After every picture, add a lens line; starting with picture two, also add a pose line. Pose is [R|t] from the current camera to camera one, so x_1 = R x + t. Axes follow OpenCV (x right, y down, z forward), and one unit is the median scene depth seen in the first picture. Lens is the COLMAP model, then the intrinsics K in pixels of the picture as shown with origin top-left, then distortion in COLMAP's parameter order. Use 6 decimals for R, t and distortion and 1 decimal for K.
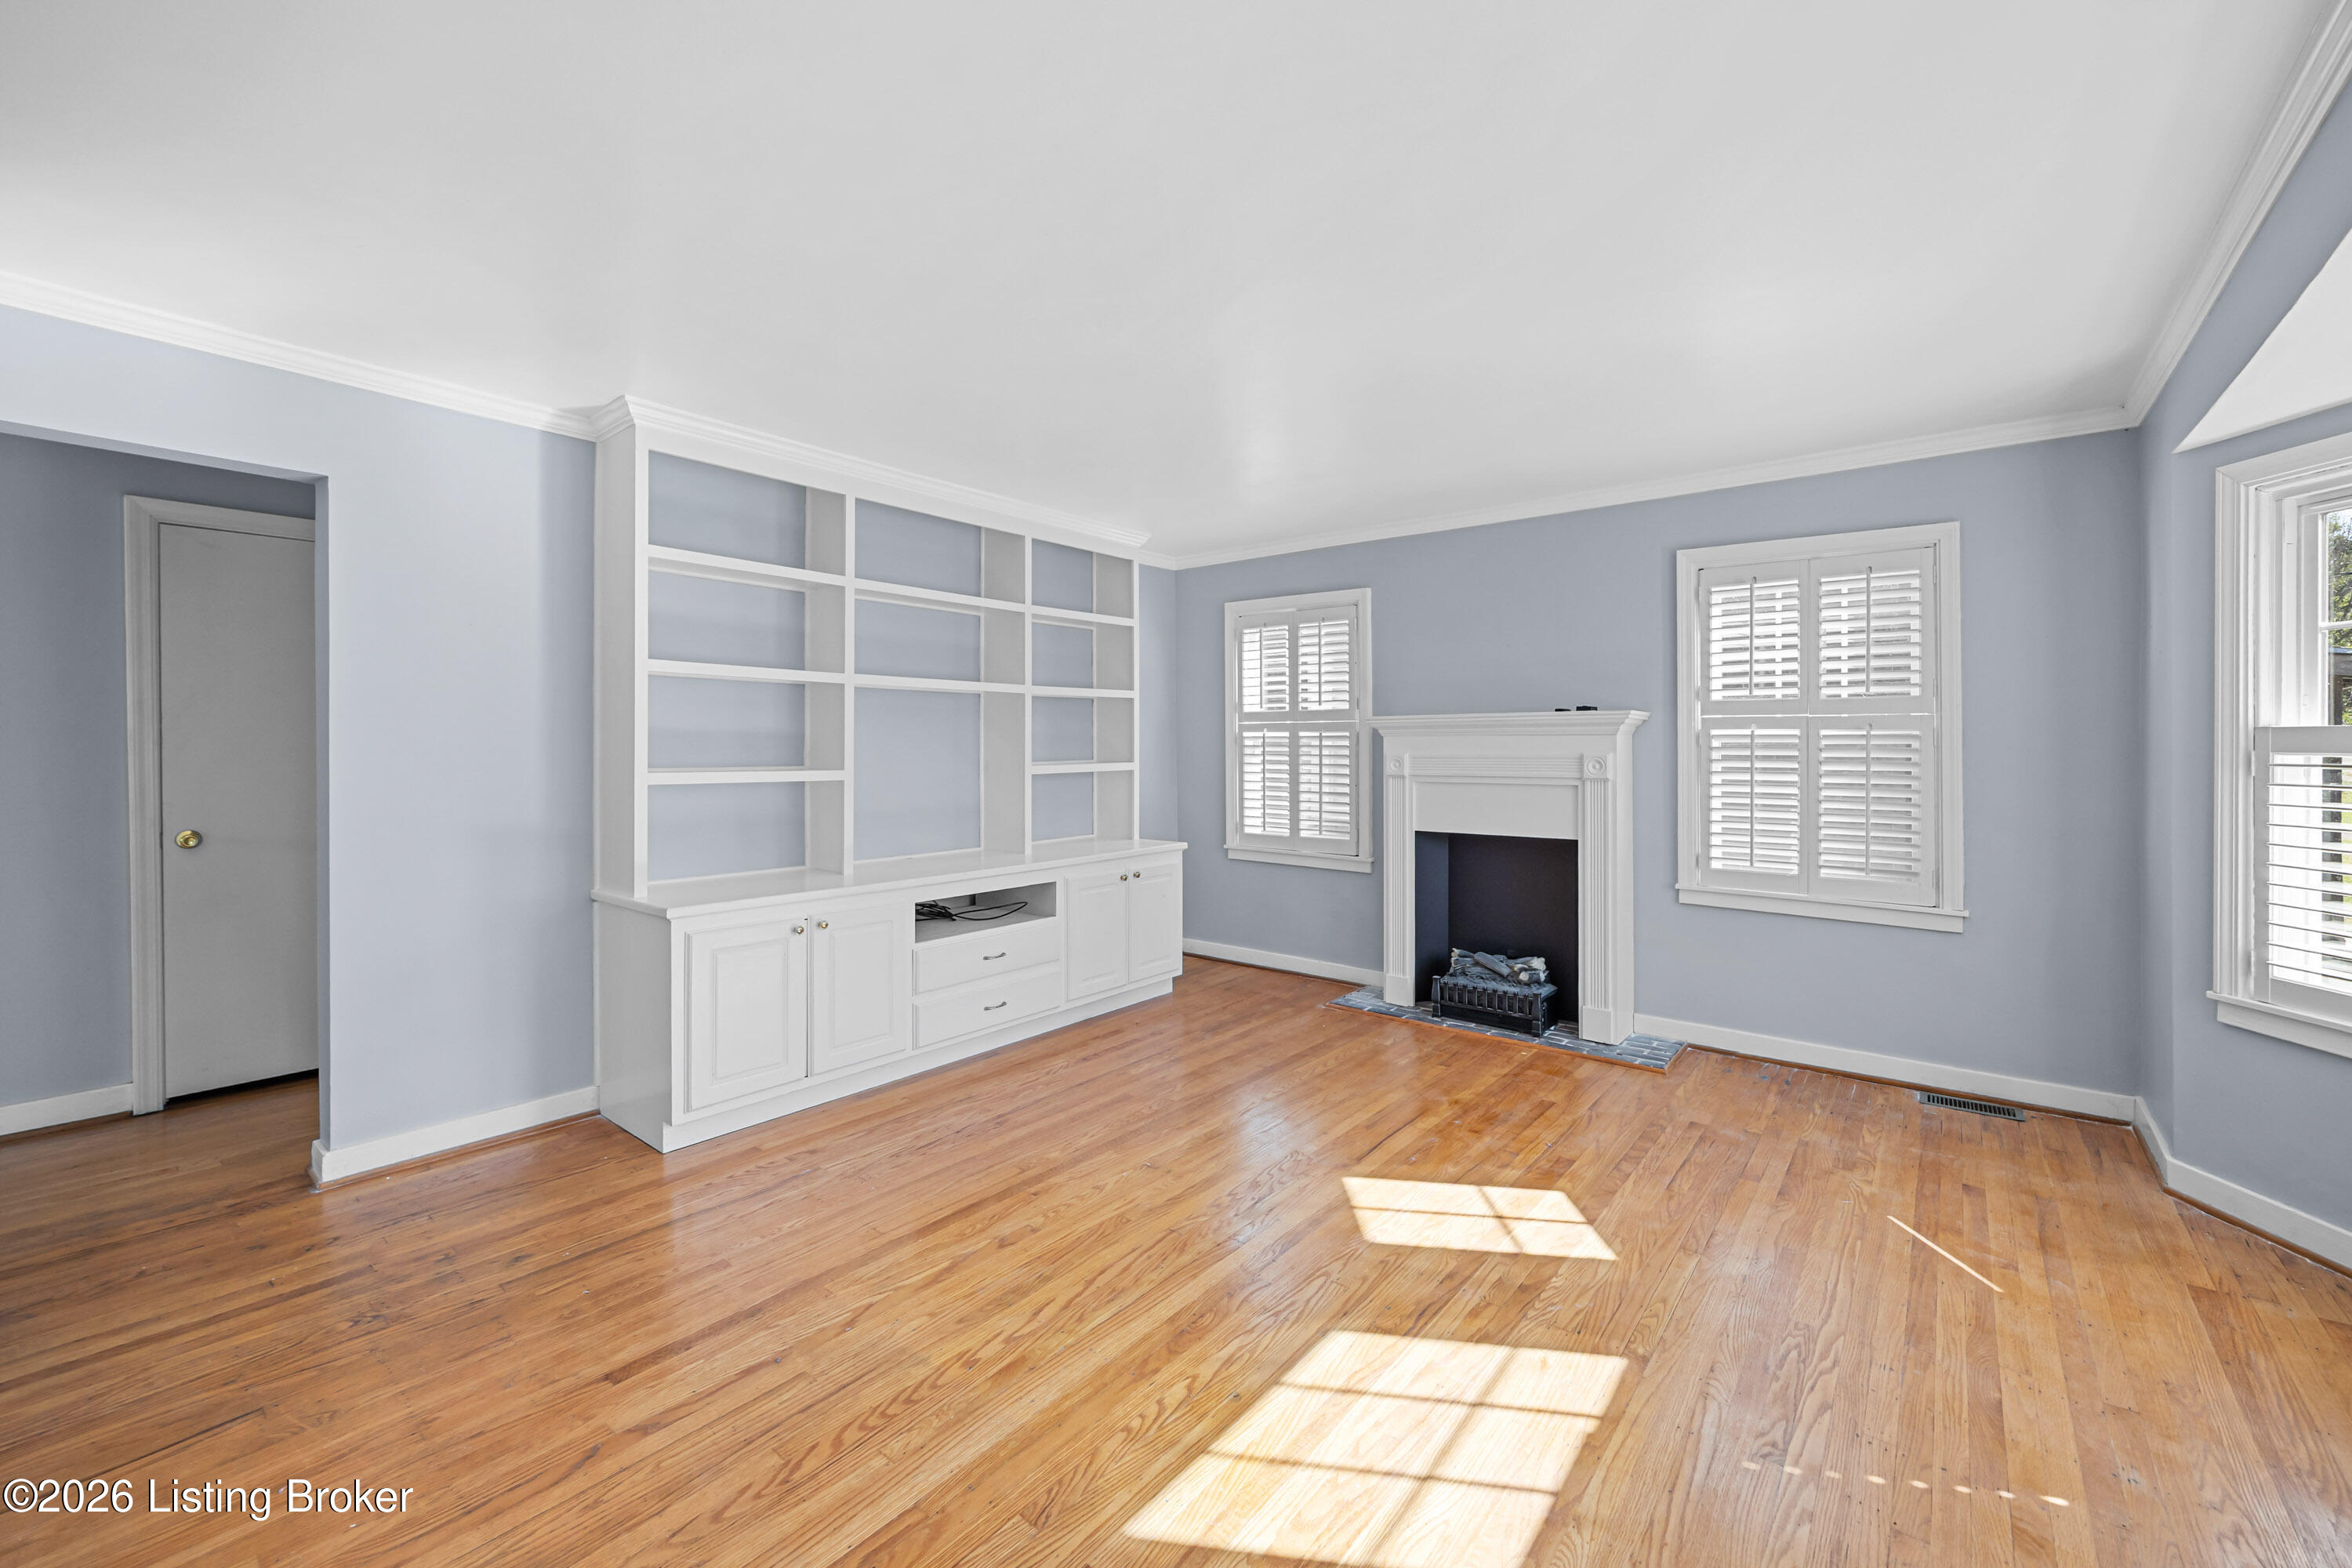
lens RADIAL K [[952.3, 0, 1232.1], [0, 952.3, 749.1], [0, 0, 1]] dist [-0.003222, -0.000103]
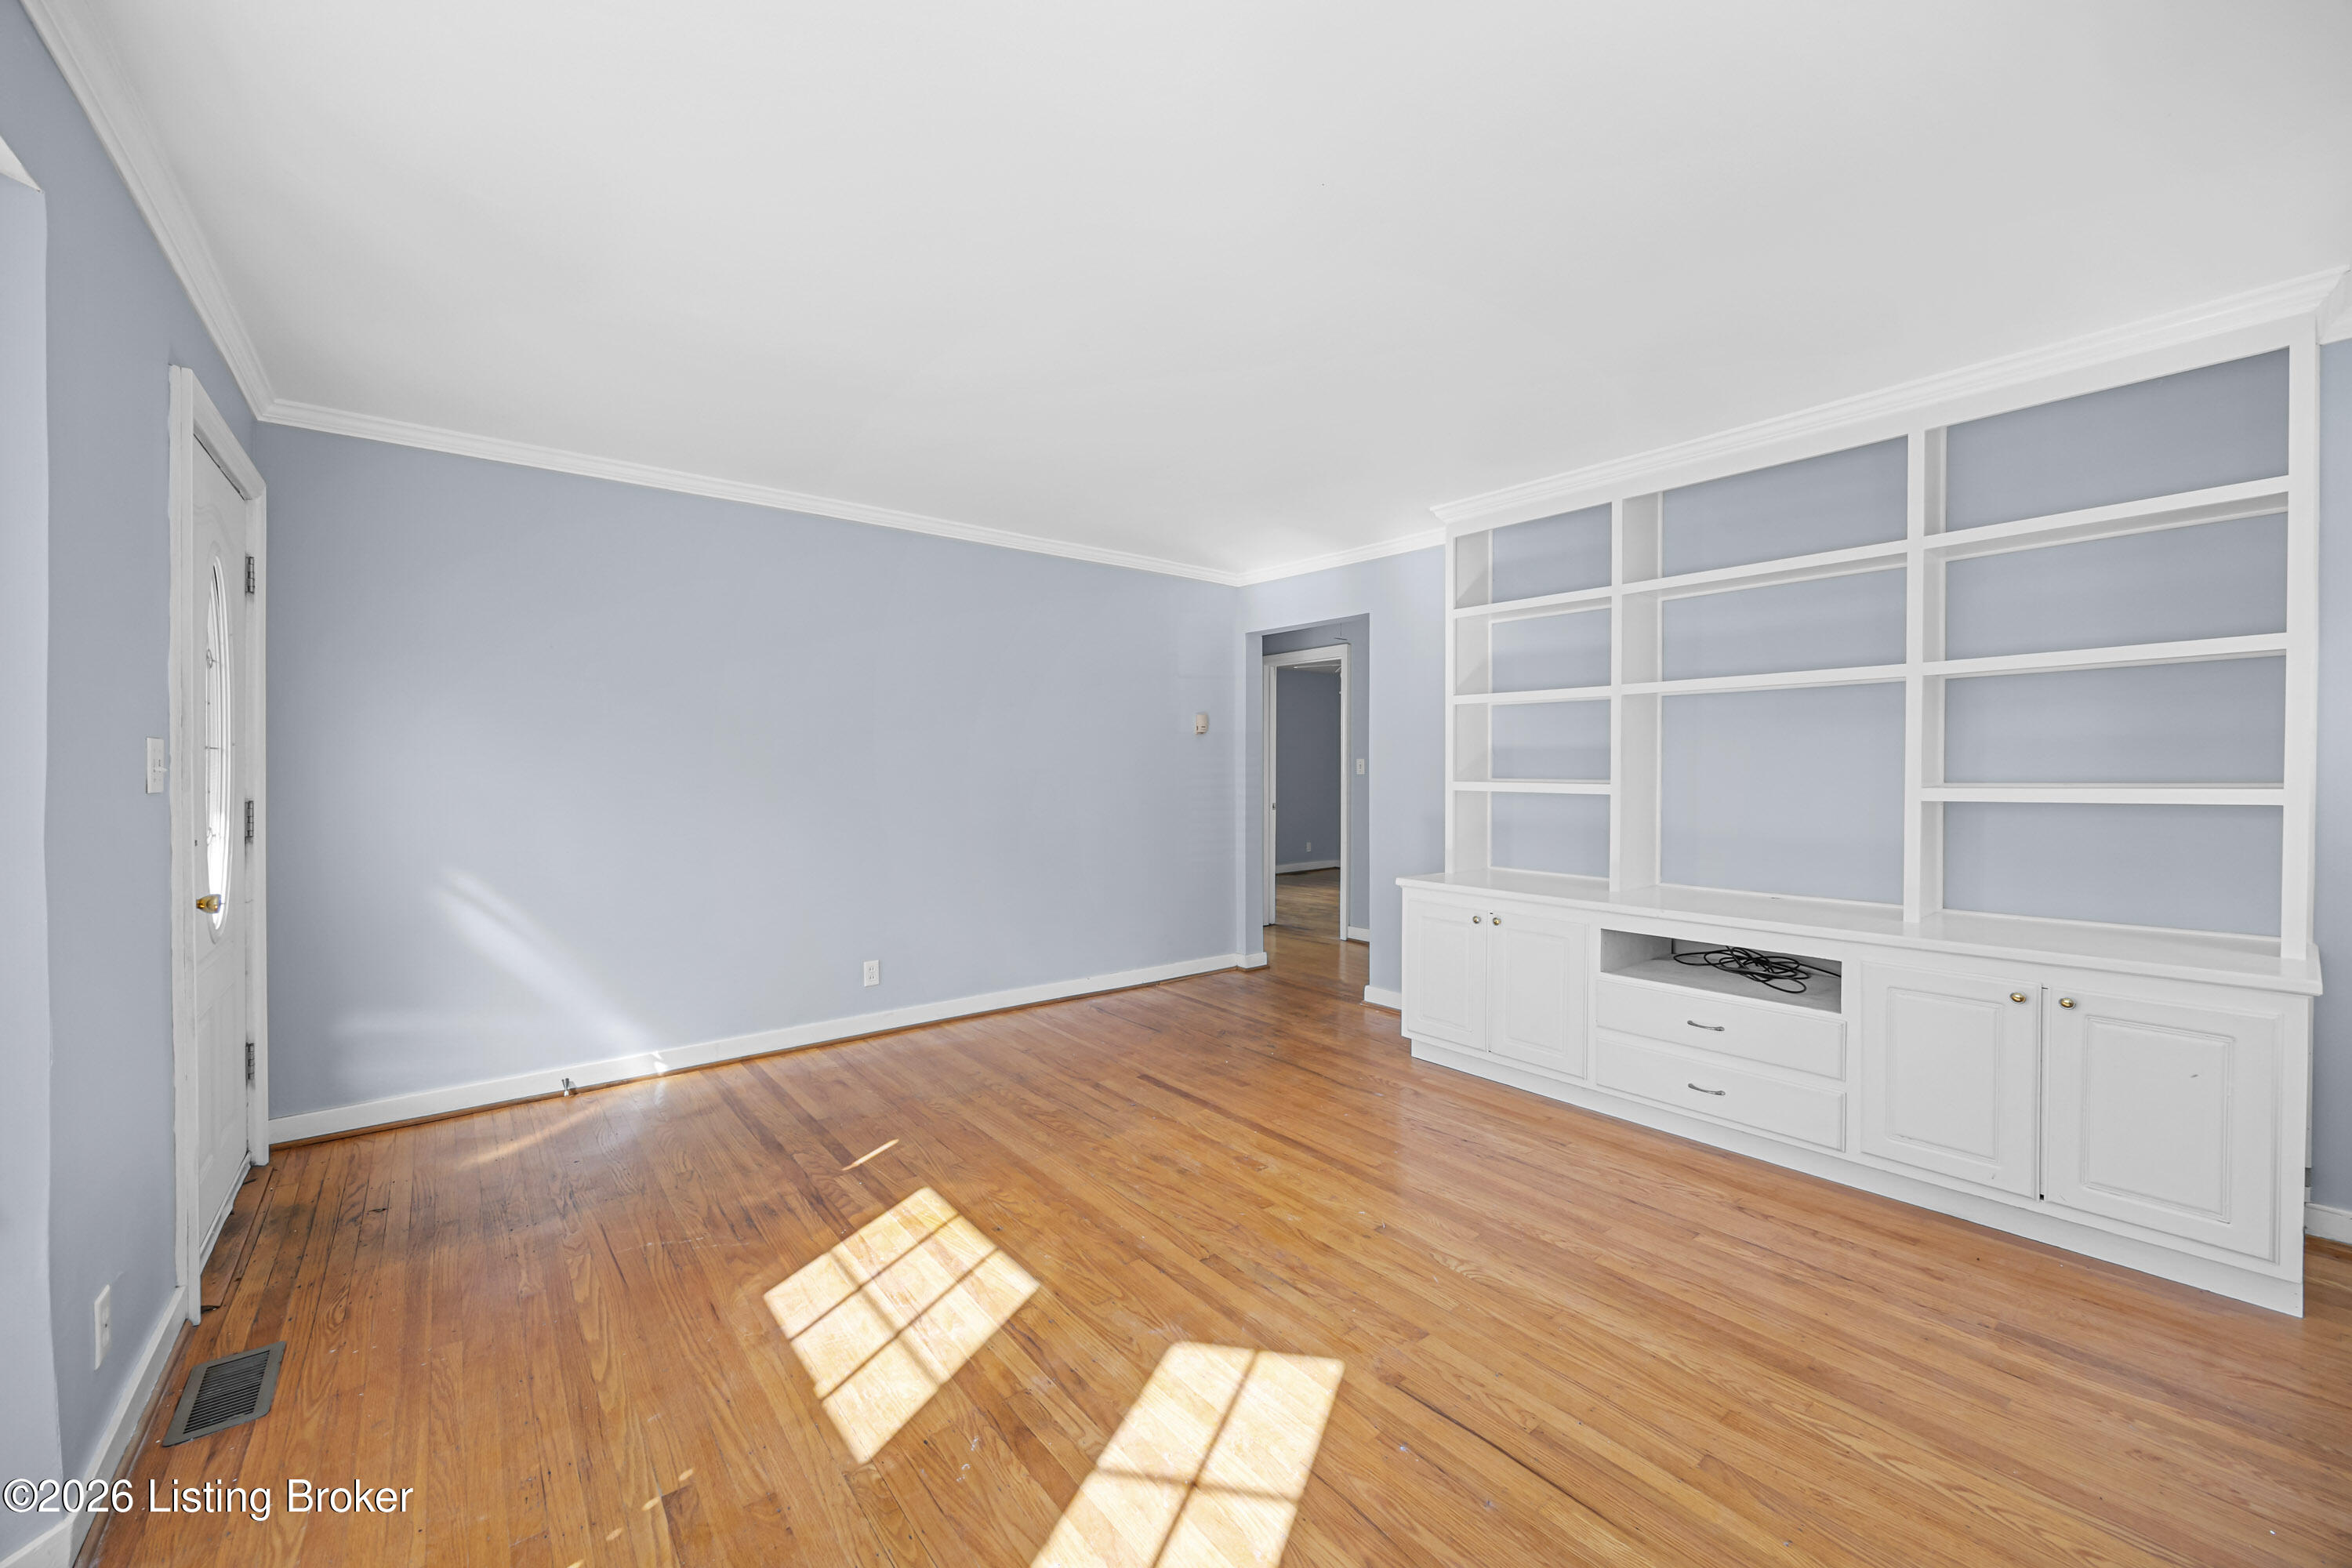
lens RADIAL K [[902.8, 0, 1183.3], [0, 902.8, 813.2], [0, 0, 1]] dist [-0.002758, -0.000030]
pose [[-0.243276, 0.051485, -0.968590, 0.597336], [0.001640, 0.998611, 0.052669, -0.000753], [0.969956, 0.011225, -0.243022, 0.790920]]
